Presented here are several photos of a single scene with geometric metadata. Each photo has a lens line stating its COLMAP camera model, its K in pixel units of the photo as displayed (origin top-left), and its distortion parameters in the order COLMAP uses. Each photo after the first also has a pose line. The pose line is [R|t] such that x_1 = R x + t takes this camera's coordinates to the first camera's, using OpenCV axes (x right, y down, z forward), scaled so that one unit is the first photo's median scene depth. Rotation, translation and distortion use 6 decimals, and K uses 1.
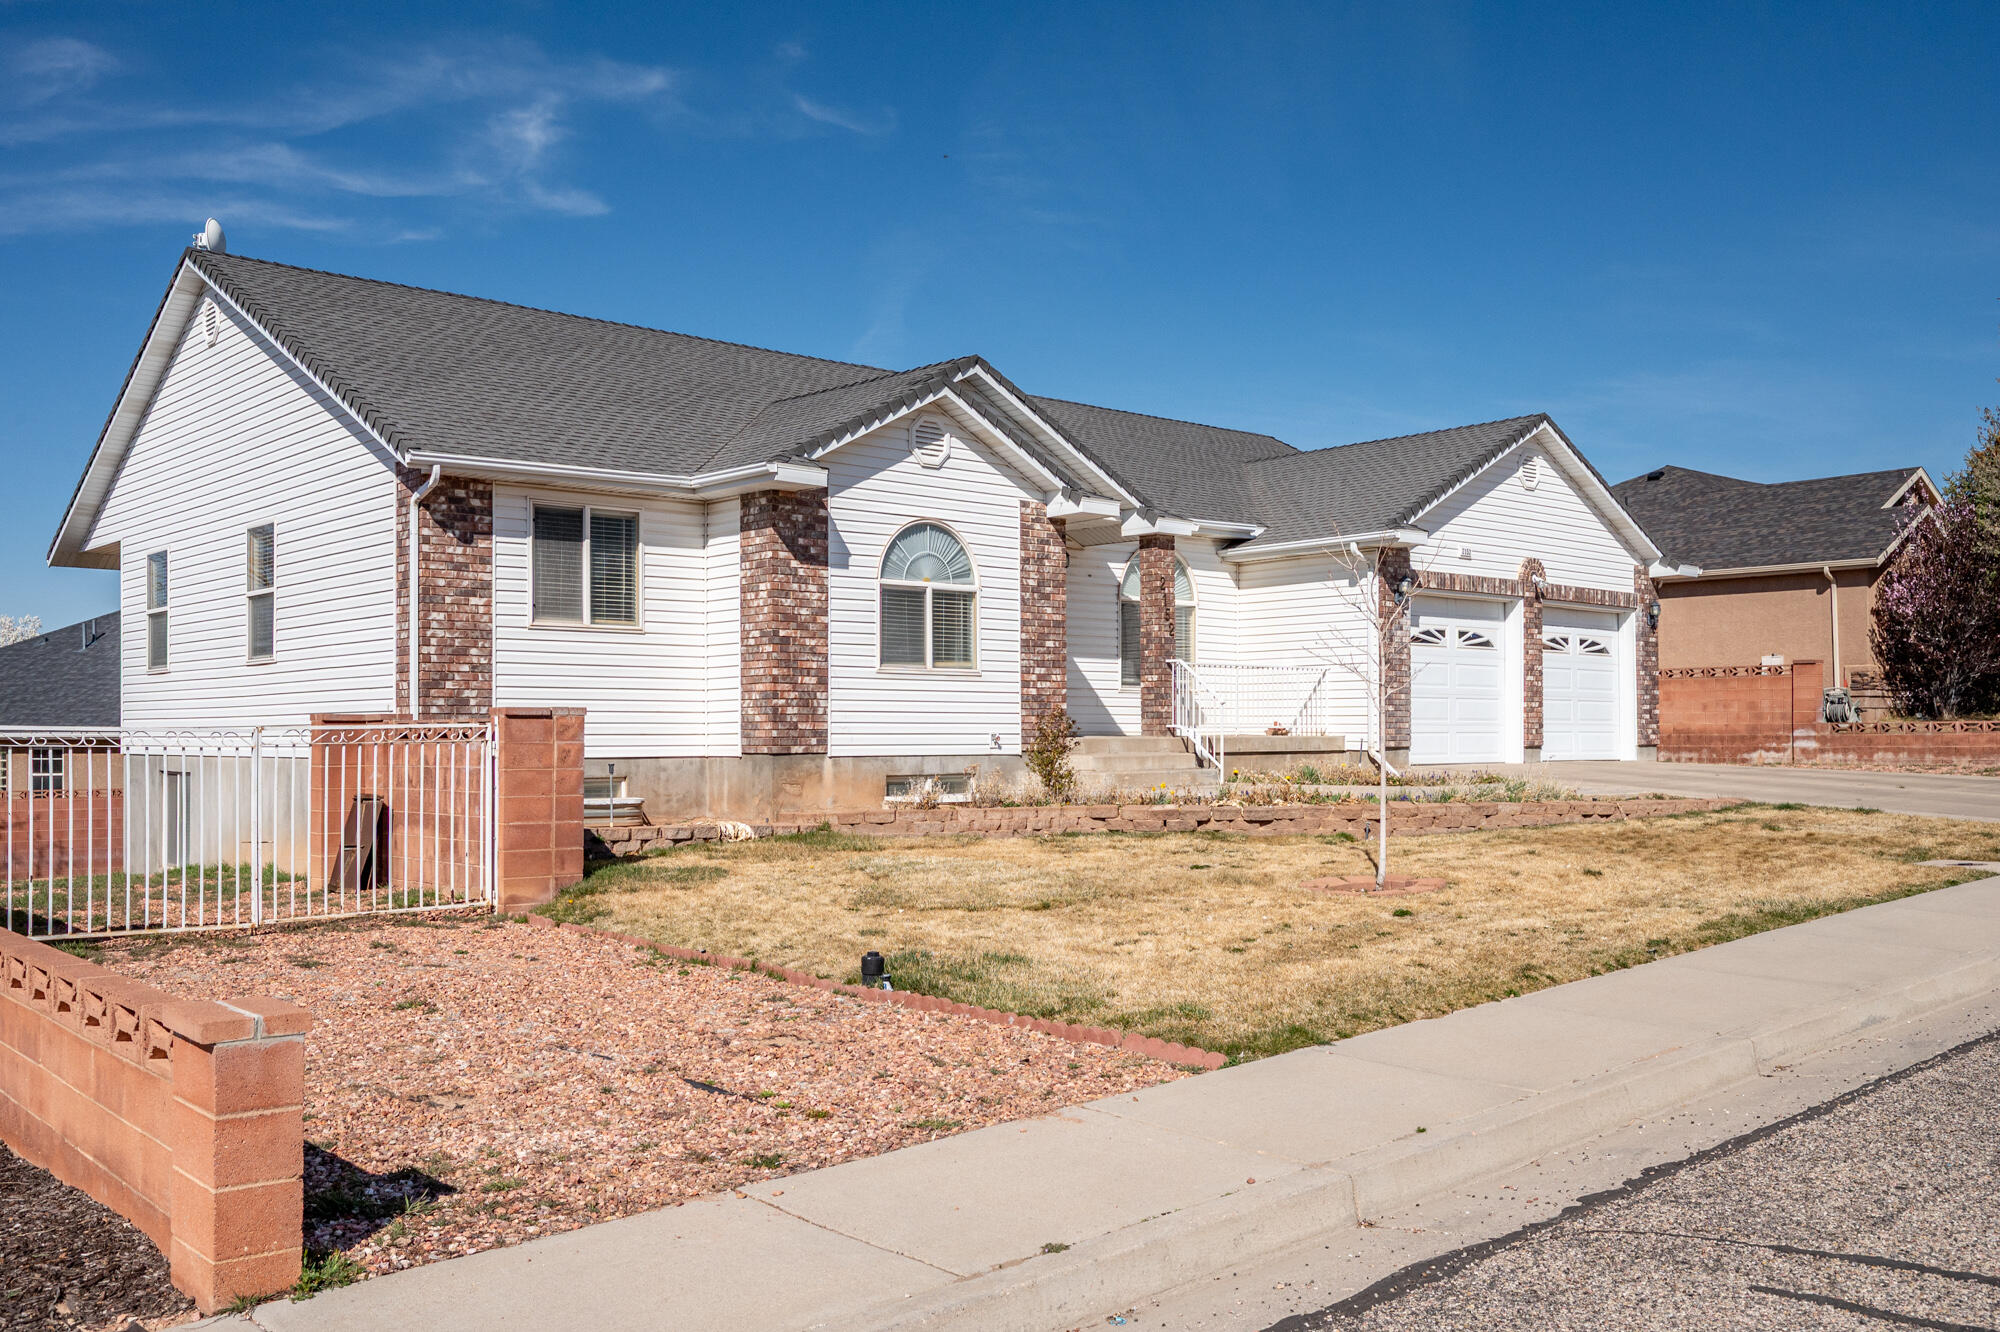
lens RADIAL K [[1724.6, 0, 1000.9], [0, 1724.6, 727.9], [0, 0, 1]] dist [-0.003126, 0.010686]
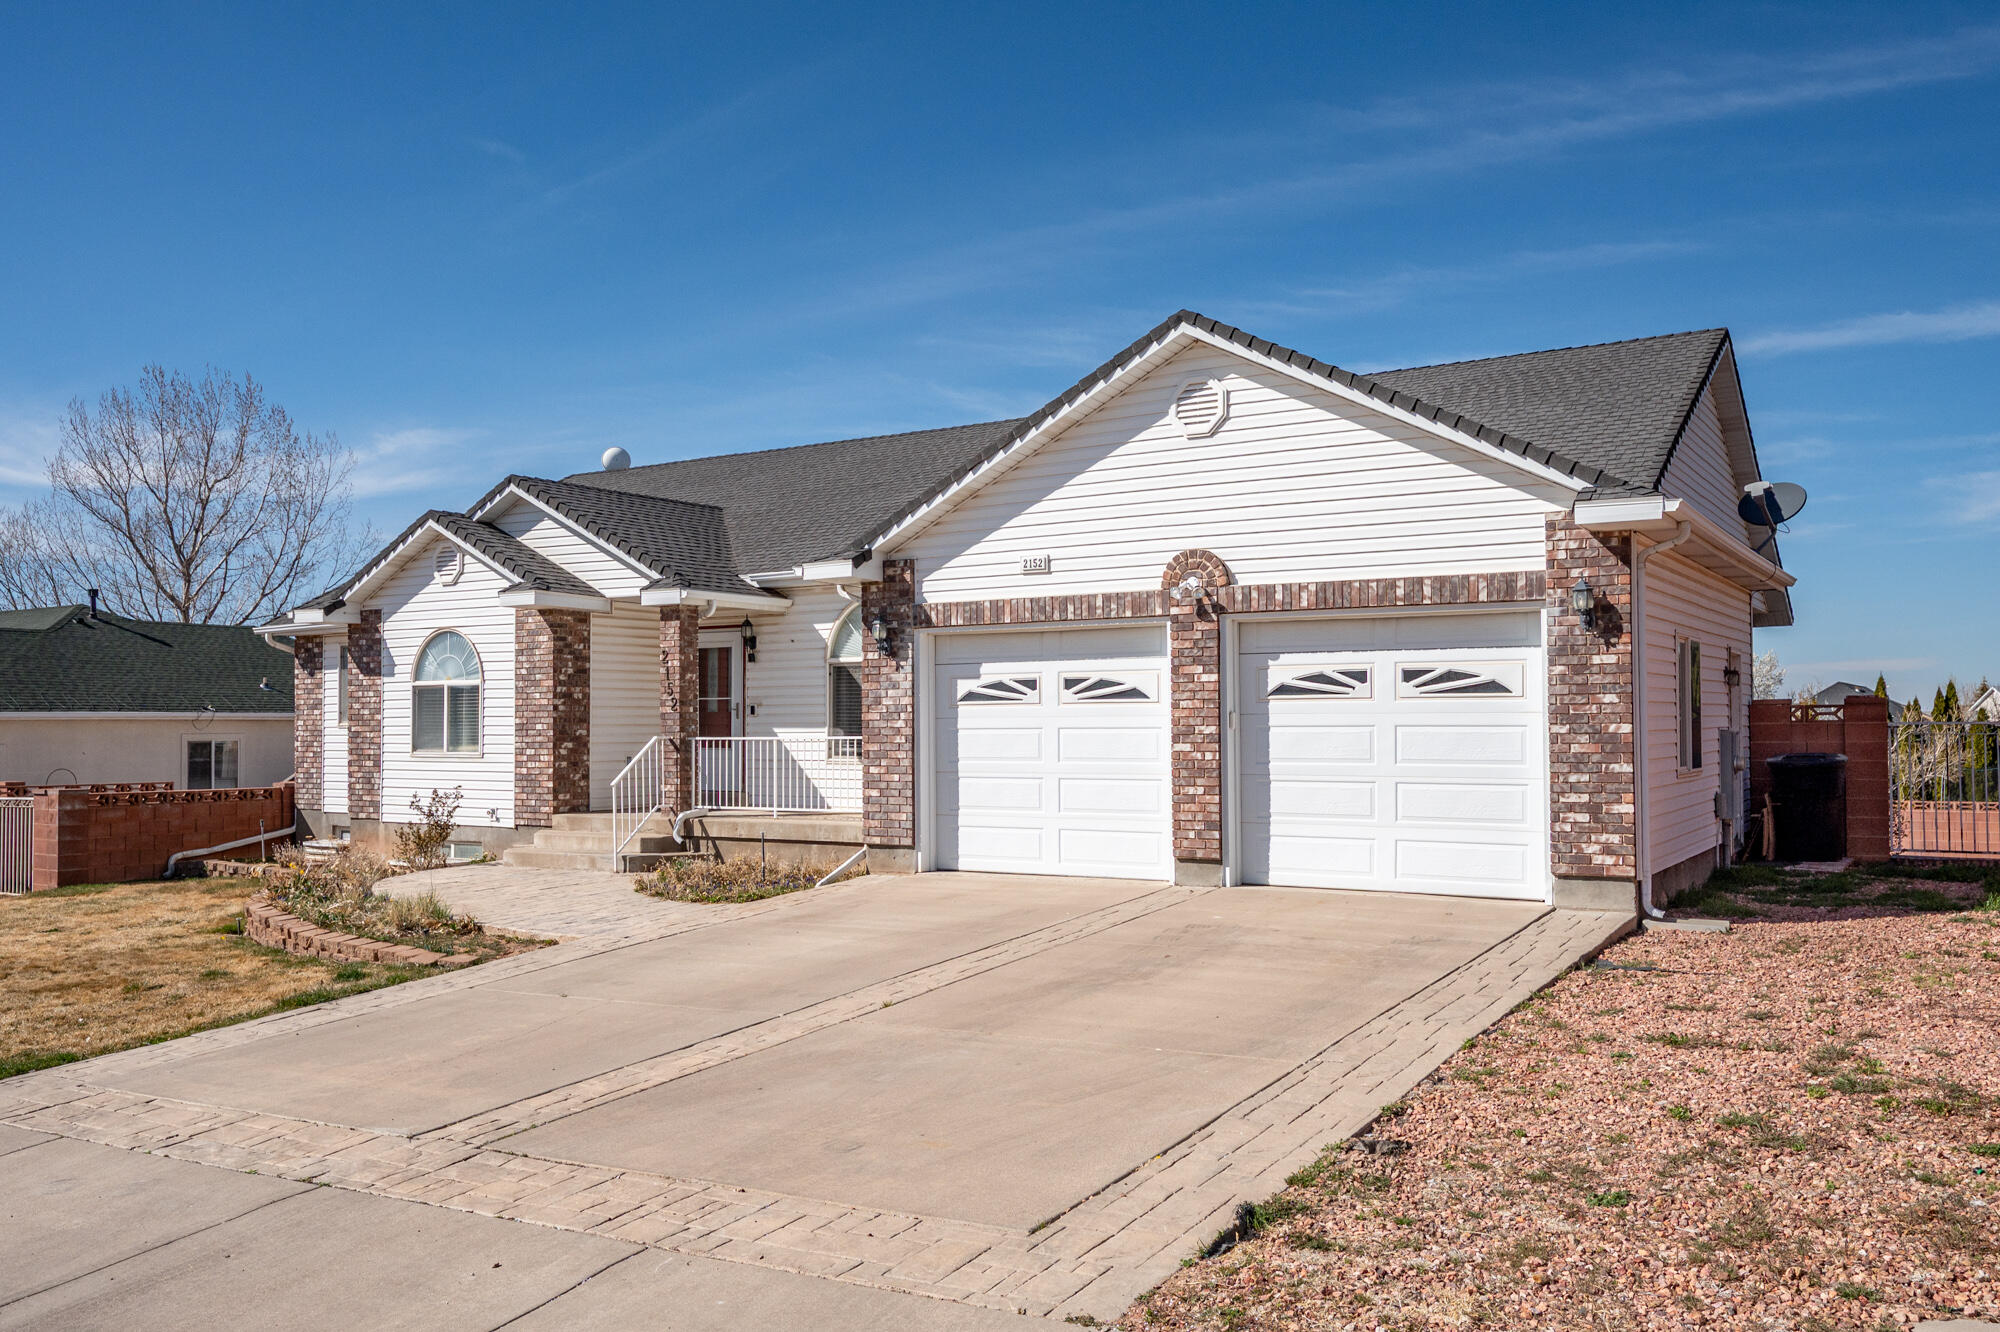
lens RADIAL K [[1572.9, 0, 1050.7], [0, 1572.9, 676.4], [0, 0, 1]] dist [-0.003551, 0.000402]
pose [[0.292876, -0.028735, -0.955718, 1.068963], [0.009407, 0.999587, -0.027171, -0.050746], [0.956104, -0.001033, 0.293025, 1.023275]]
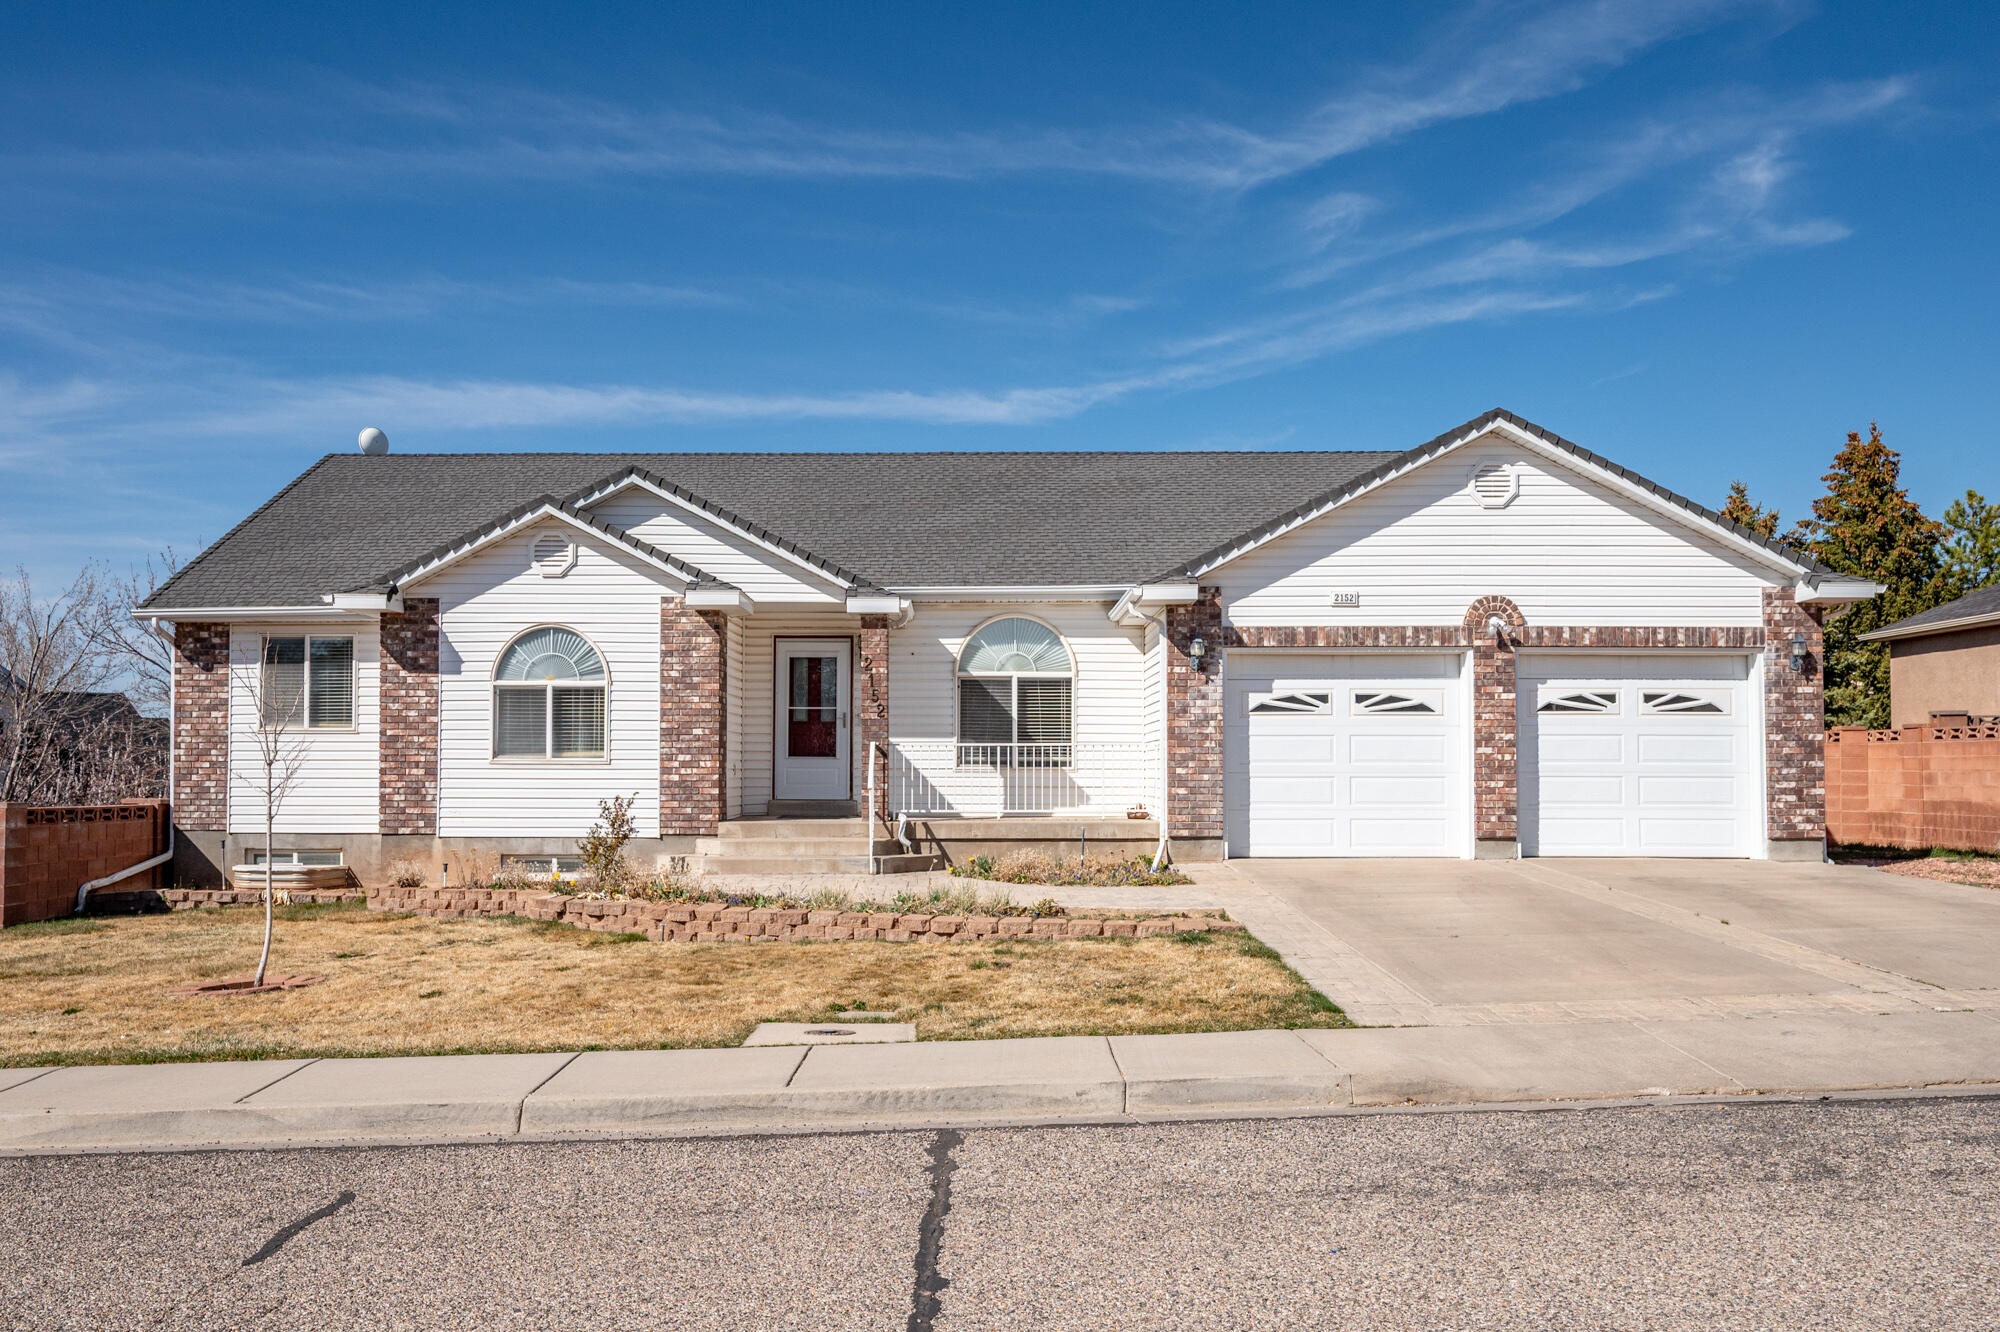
lens RADIAL K [[1599.5, 0, 999.5], [0, 1599.5, 728.6], [0, 0, 1]] dist [-0.005376, -0.014371]
pose [[0.739554, -0.013581, -0.672960, 0.814410], [0.000212, 0.999801, -0.019944, -0.031427], [0.673097, 0.014607, 0.739410, 0.413042]]
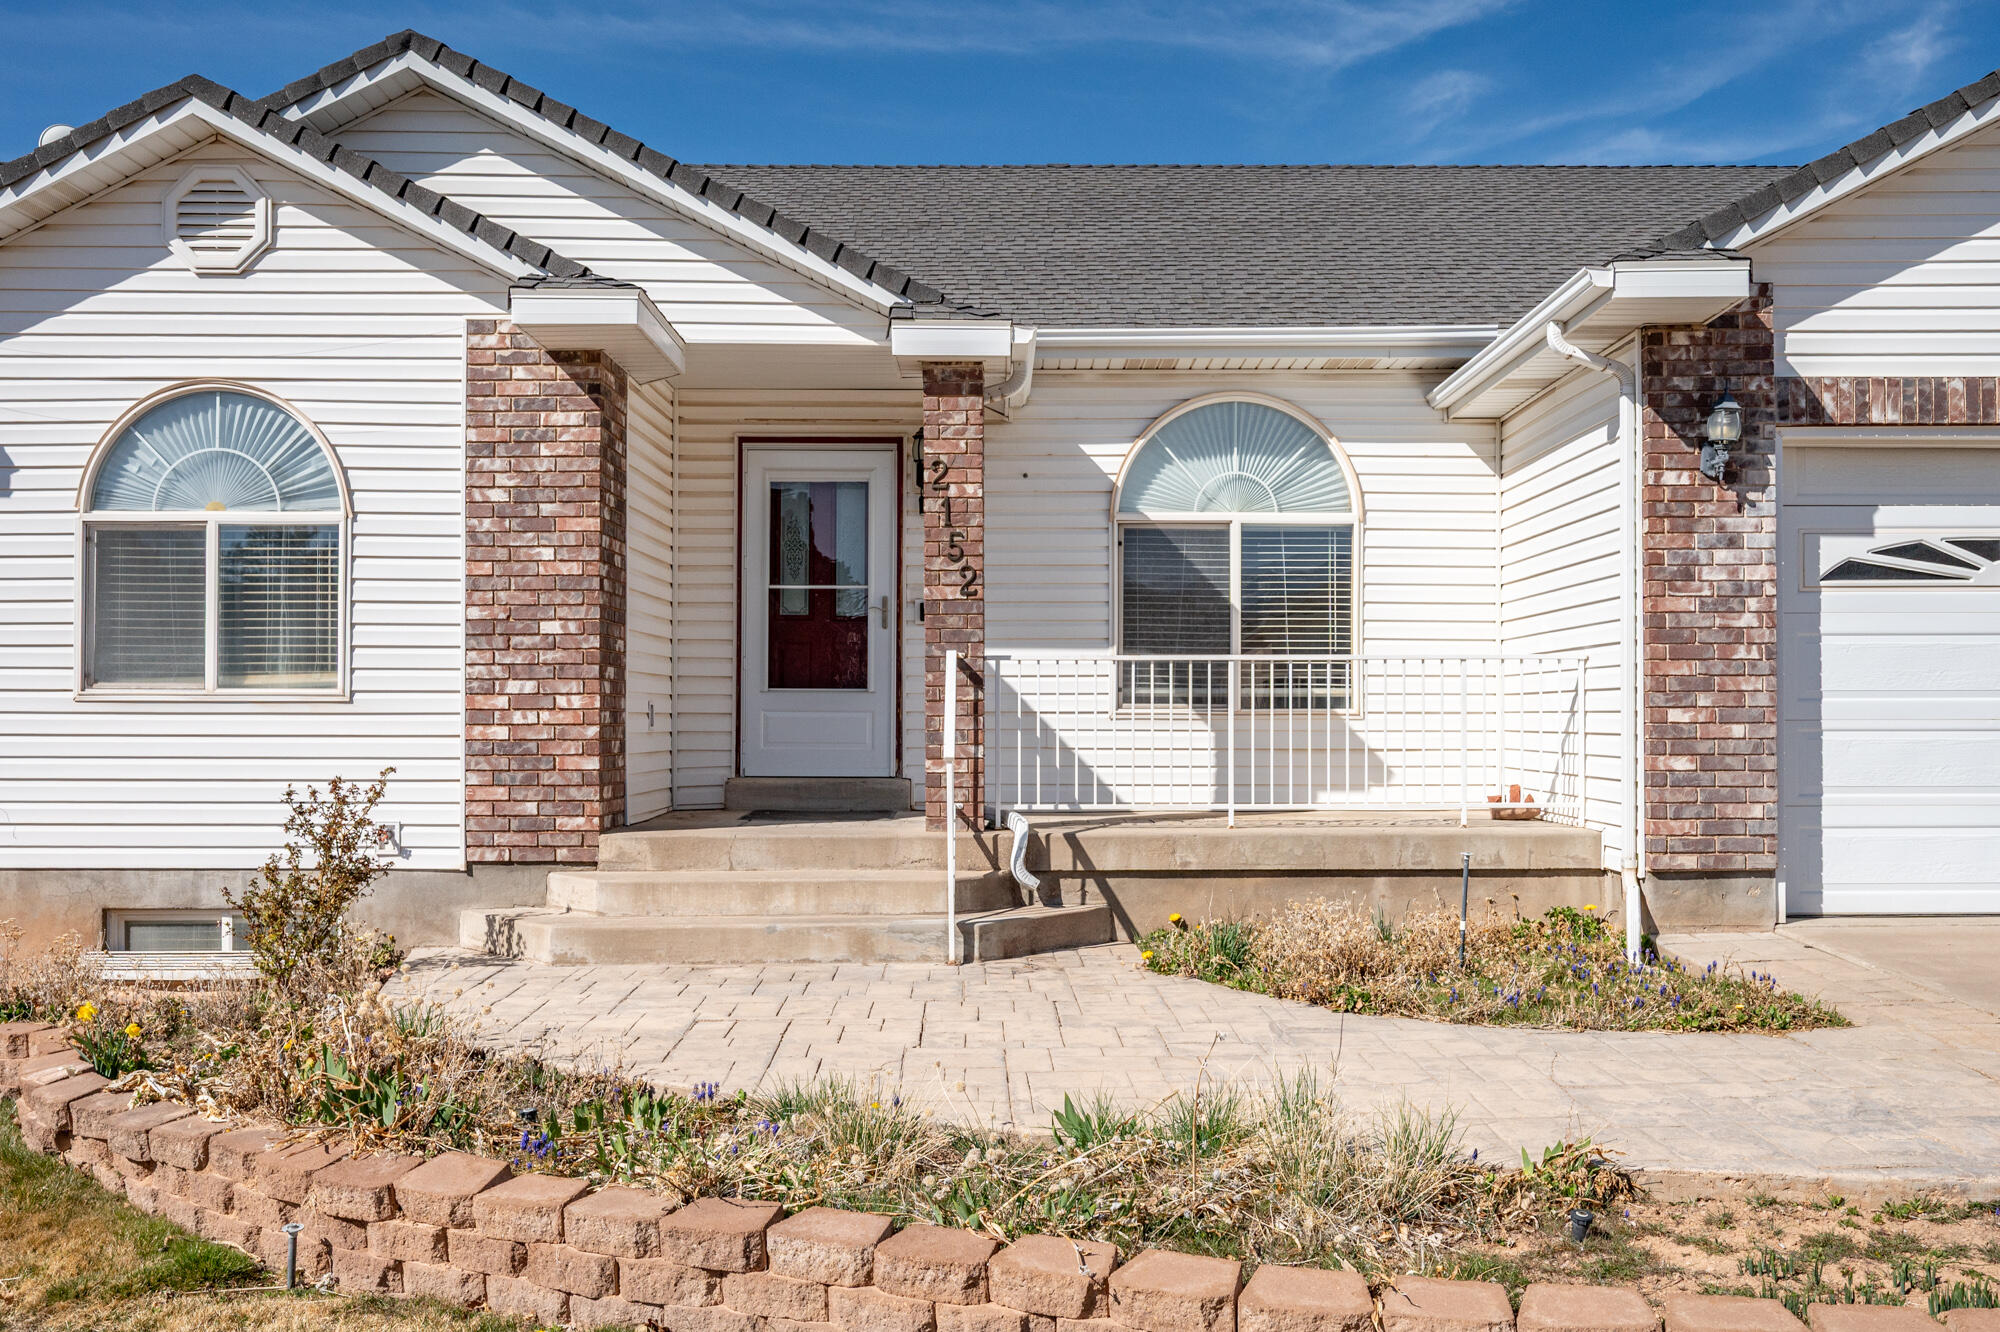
lens RADIAL K [[1757.2, 0, 1074.2], [0, 1757.2, 693.2], [0, 0, 1]] dist [-0.004932, 0.002490]
pose [[0.750212, -0.006185, -0.661168, 0.440404], [0.001109, 0.999967, -0.008096, -0.027600], [0.661196, 0.005340, 0.750194, 0.747680]]
